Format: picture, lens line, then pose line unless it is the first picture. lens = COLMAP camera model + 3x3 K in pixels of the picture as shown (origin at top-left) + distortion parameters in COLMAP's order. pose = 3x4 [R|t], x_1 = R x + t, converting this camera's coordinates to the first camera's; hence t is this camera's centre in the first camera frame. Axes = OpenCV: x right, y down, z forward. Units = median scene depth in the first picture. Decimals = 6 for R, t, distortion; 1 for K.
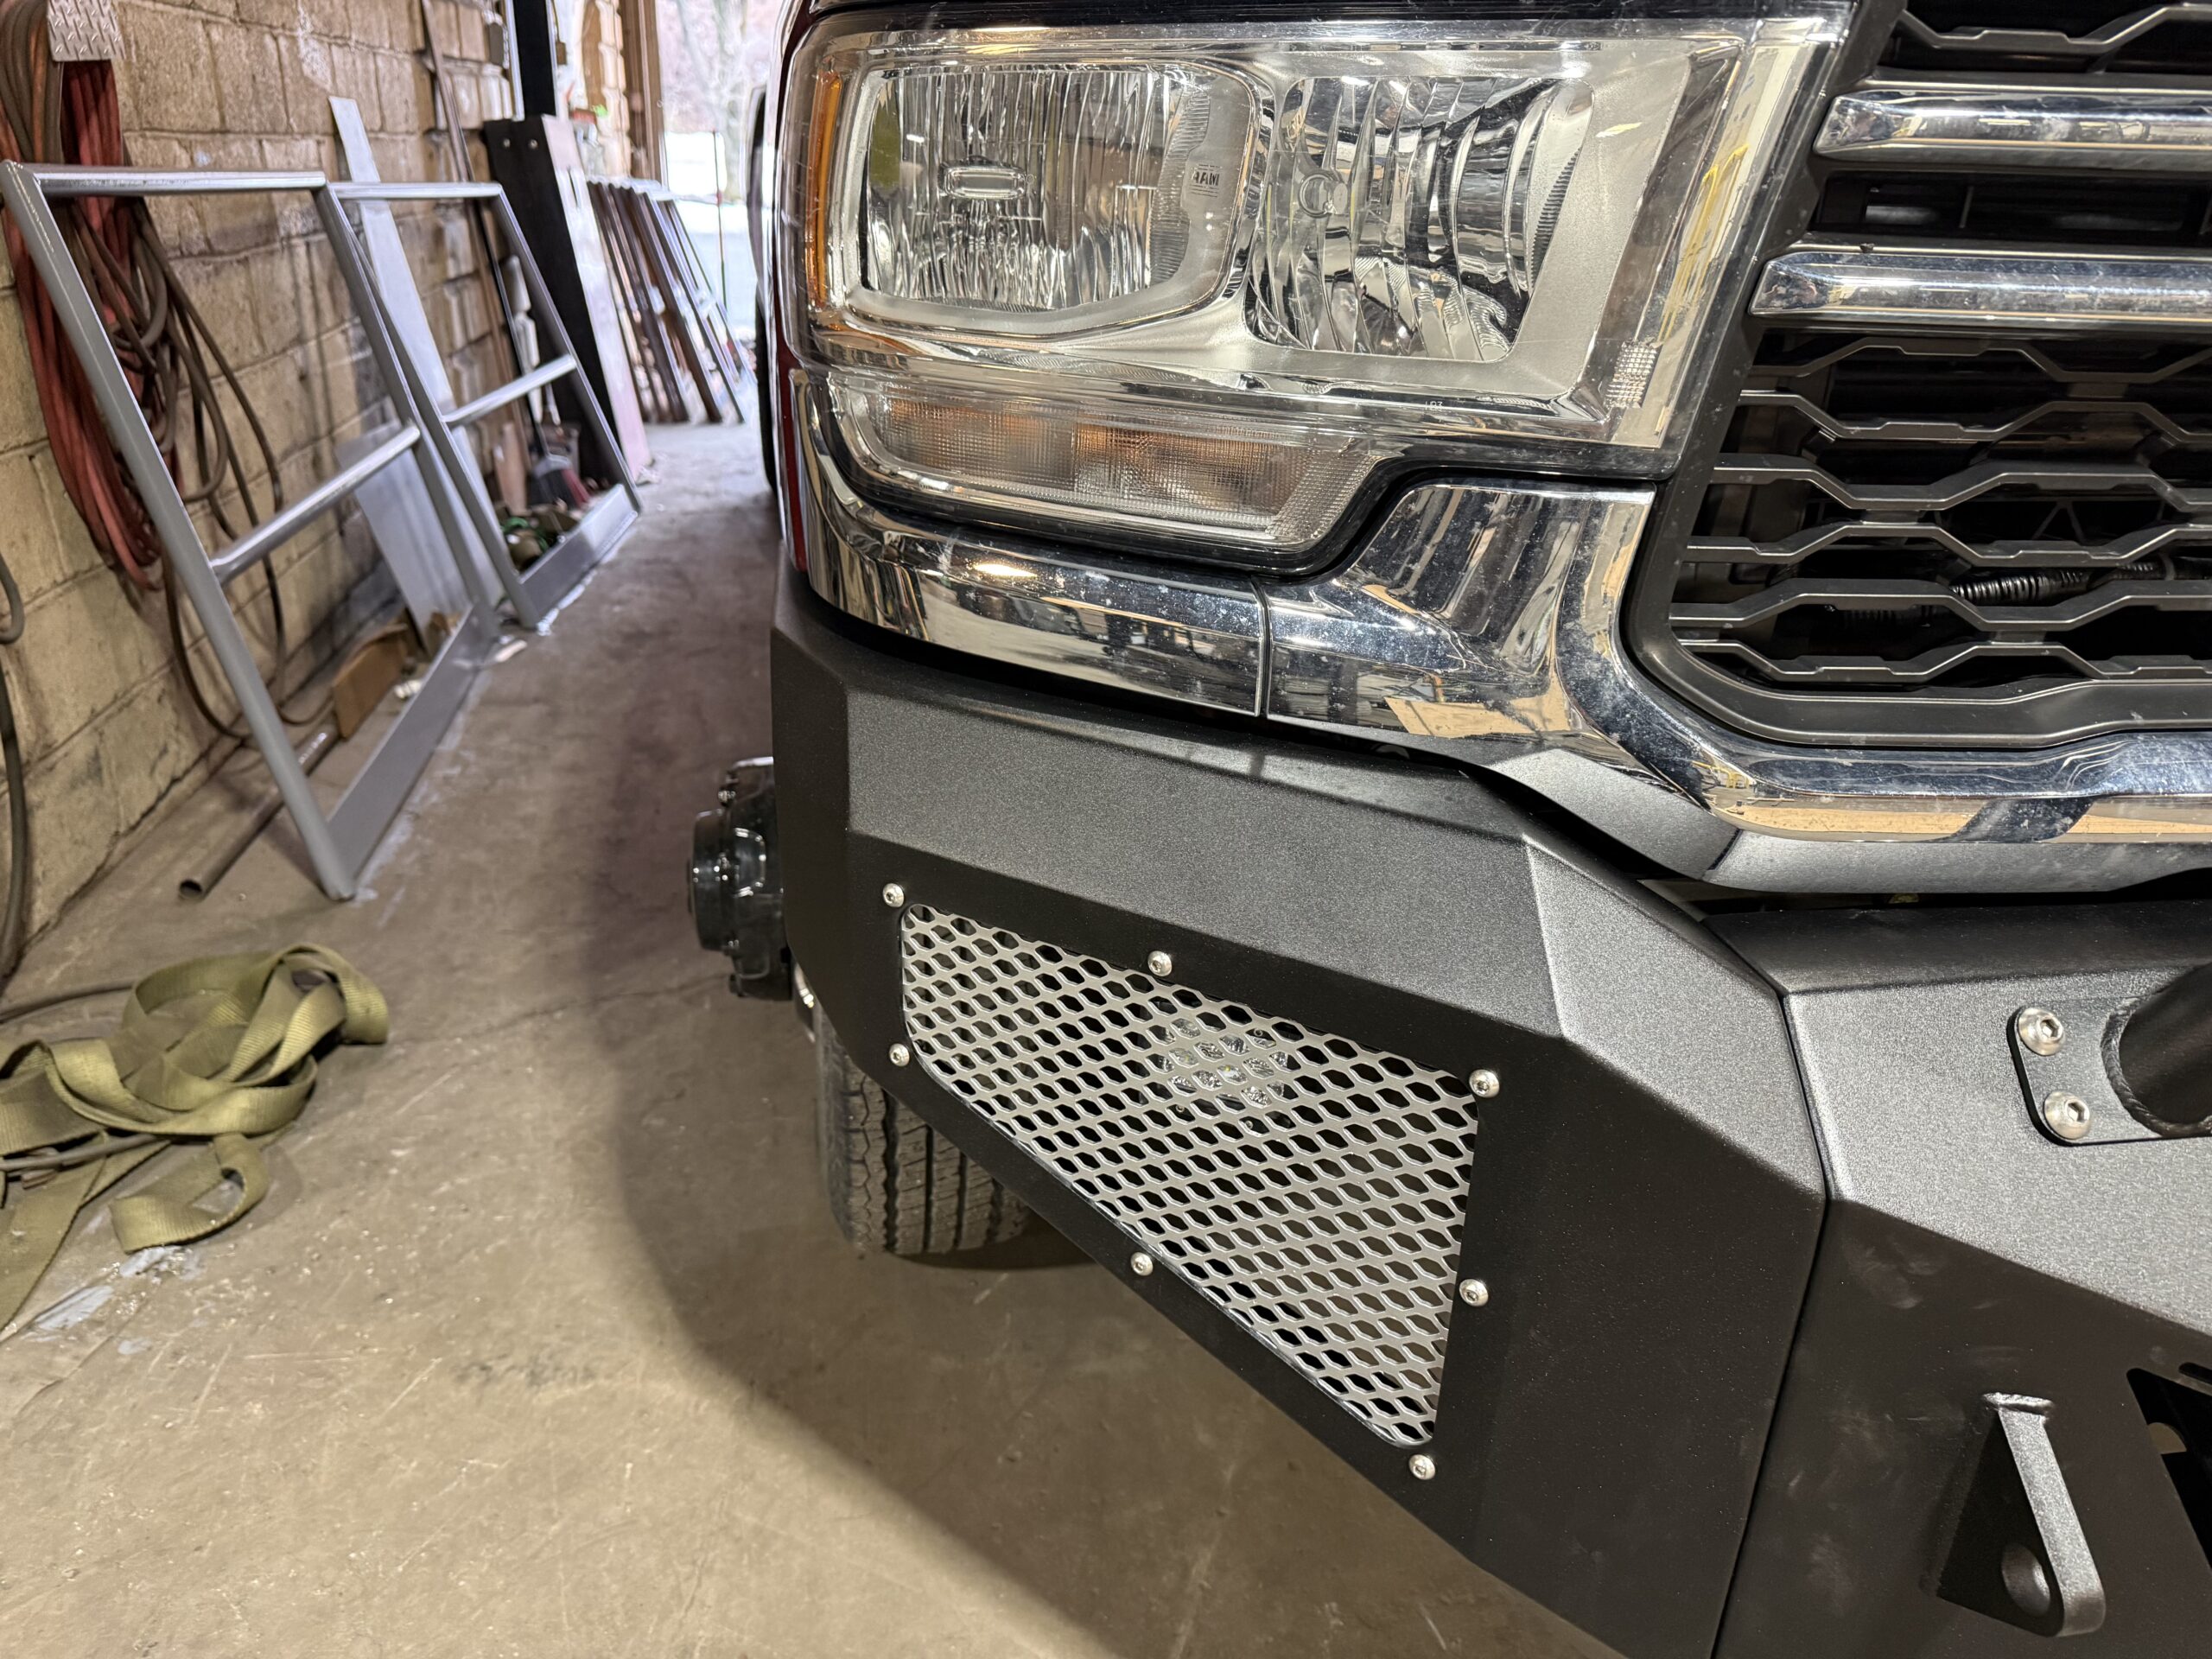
lens RADIAL K [[1583.4, 0, 1109.9], [0, 1583.4, 833.2], [0, 0, 1]] dist [0.081588, -0.138223]
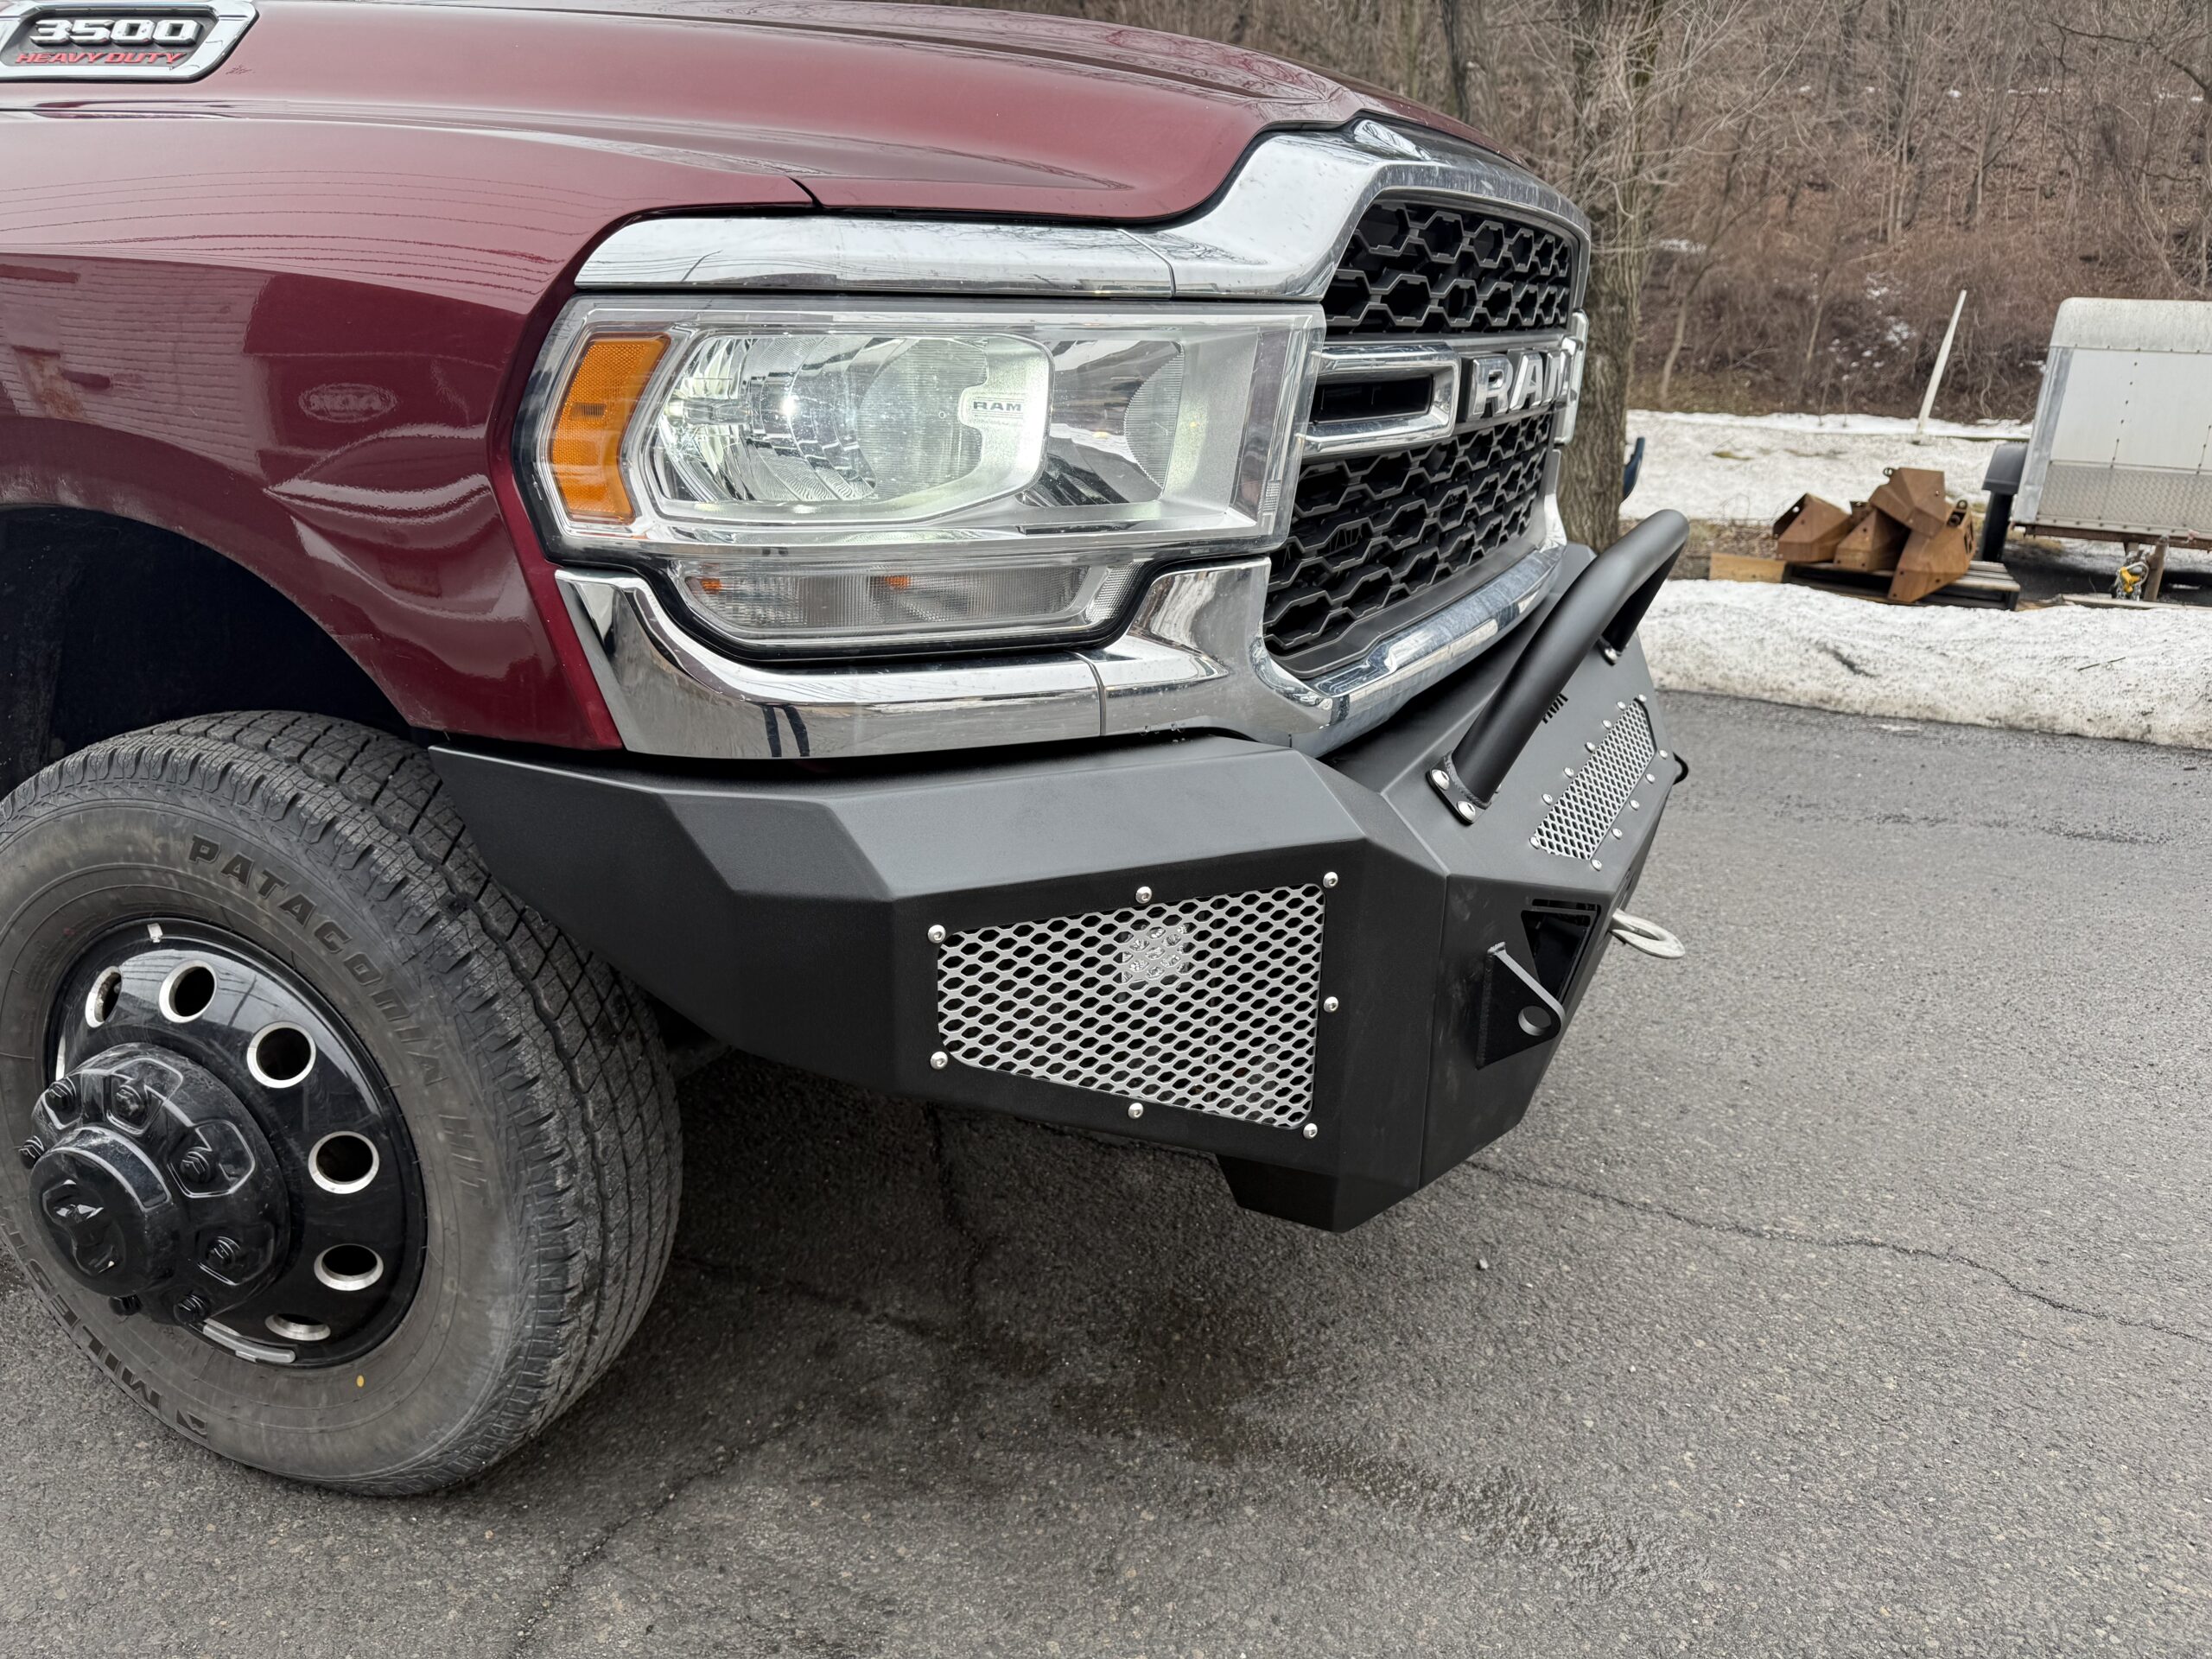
lens RADIAL K [[1576.6, 0, 1106.0], [0, 1576.6, 829.5], [0, 0, 1]] dist [0.057270, -0.060616]
pose [[0.574747, -0.269711, 0.772607, -1.175571], [0.330694, 0.940152, 0.082195, -0.118094], [-0.748537, 0.208256, 0.629541, 0.040960]]
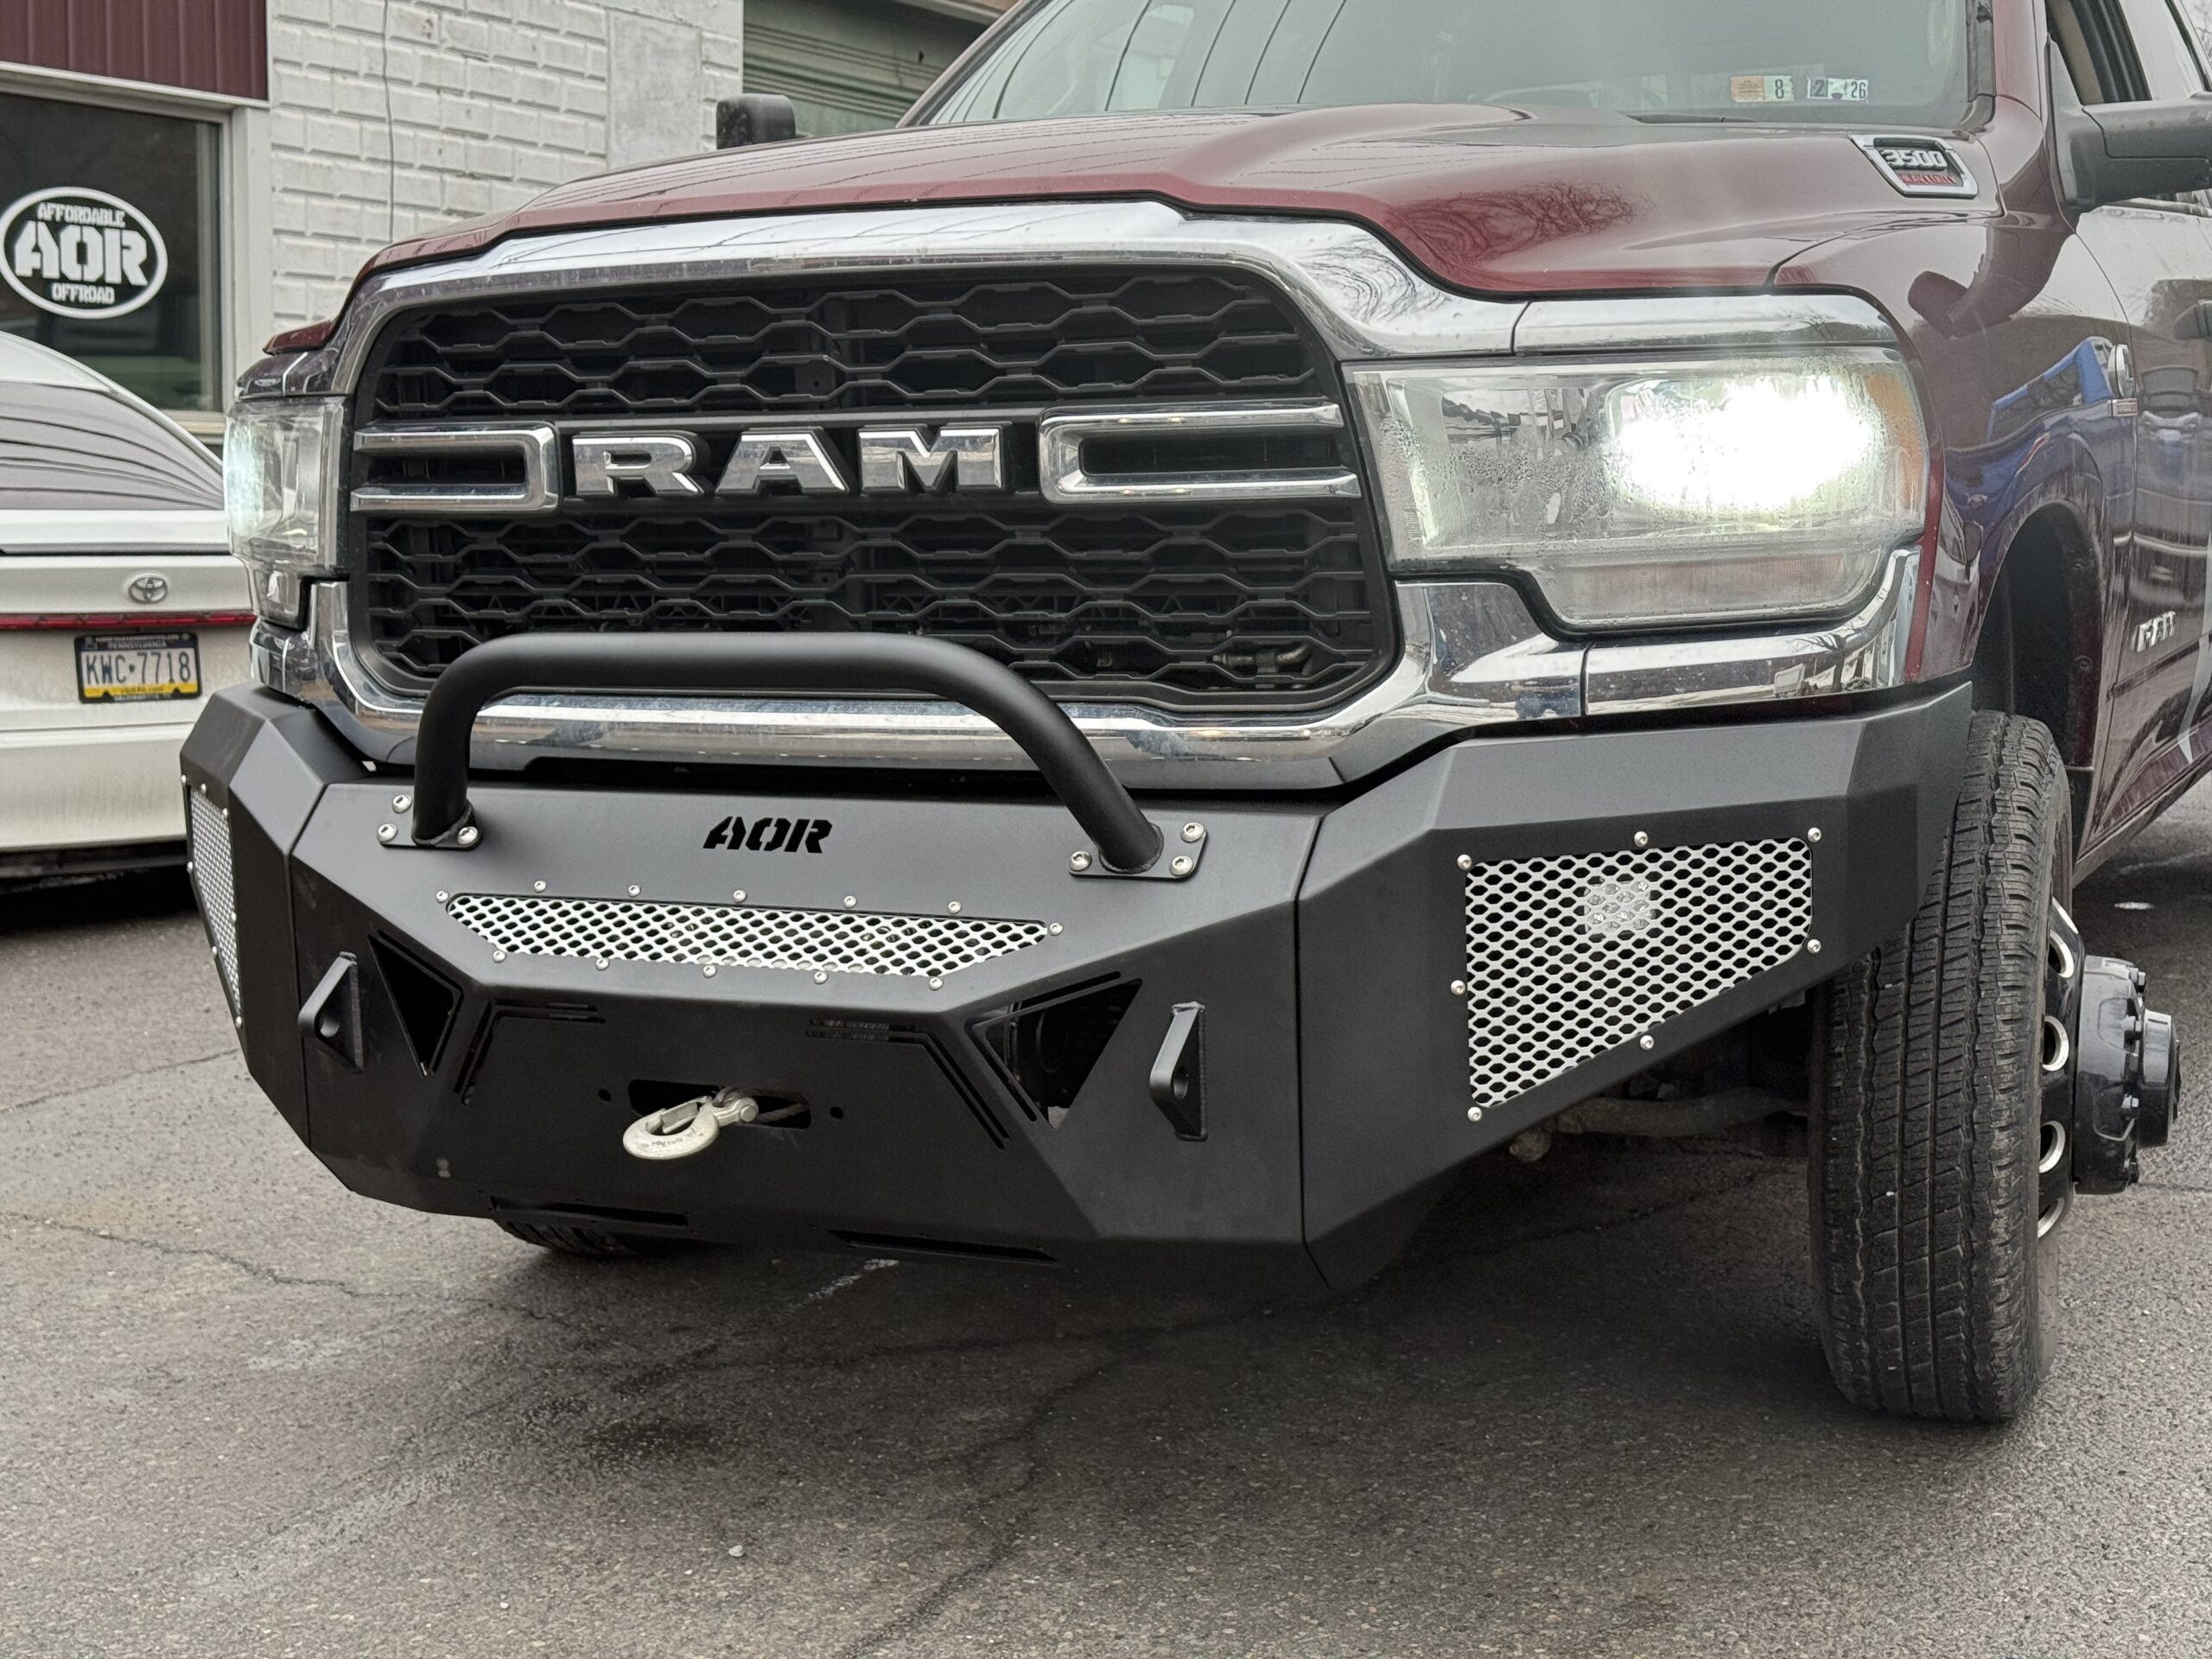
lens RADIAL K [[3113.9, 0, 1095.2], [0, 3113.9, 820.4], [0, 0, 1]] dist [0.071597, 0.365918]
pose [[0.816535, 0.031578, -0.576432, 3.669206], [-0.186817, 0.959229, -0.212084, 0.840439], [0.546233, 0.280861, 0.789143, -1.830014]]
